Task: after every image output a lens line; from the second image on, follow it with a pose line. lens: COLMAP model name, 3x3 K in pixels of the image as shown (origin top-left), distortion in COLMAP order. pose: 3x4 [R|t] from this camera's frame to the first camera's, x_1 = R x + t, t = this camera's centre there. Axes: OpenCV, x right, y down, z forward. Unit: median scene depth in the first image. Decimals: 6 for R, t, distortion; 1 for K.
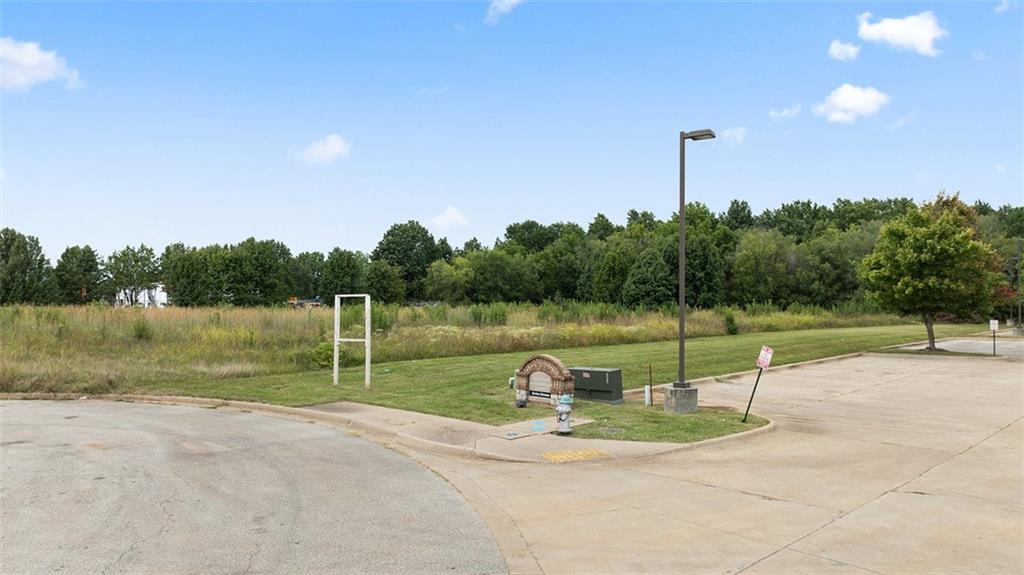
lens RADIAL K [[718.6, 0, 512.0], [0, 718.6, 287.5], [0, 0, 1]] dist [-0.026544, 0.001897]
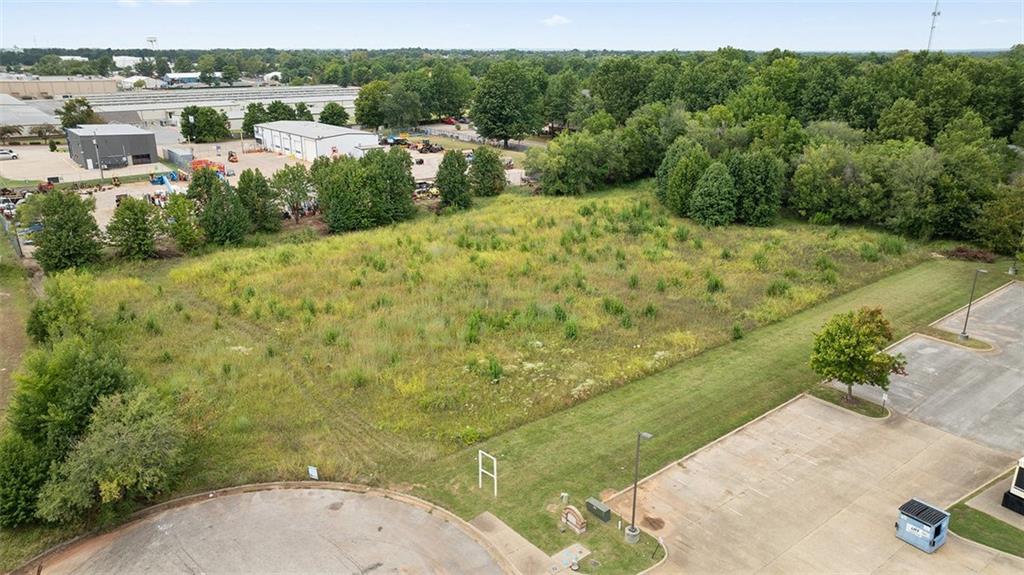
lens RADIAL K [[718.6, 0, 512.0], [0, 718.6, 287.5], [0, 0, 1]] dist [-0.026544, 0.001897]
pose [[0.990983, 0.038468, -0.128344, 0.020842], [0.006901, 0.941971, 0.335623, -0.252554], [0.133807, -0.333483, 0.933212, -0.175157]]
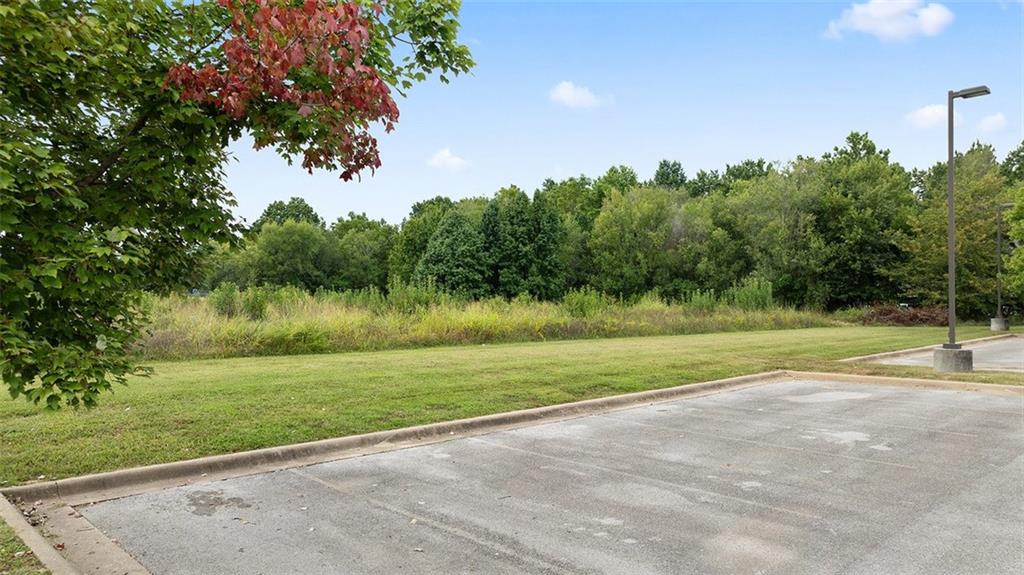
lens RADIAL K [[718.6, 0, 512.0], [0, 718.6, 287.5], [0, 0, 1]] dist [-0.026544, 0.001897]
pose [[0.999254, -0.003480, -0.038459, 0.269371], [0.003734, 0.999972, 0.006523, 0.012802], [0.038435, -0.006662, 0.999239, 0.340196]]
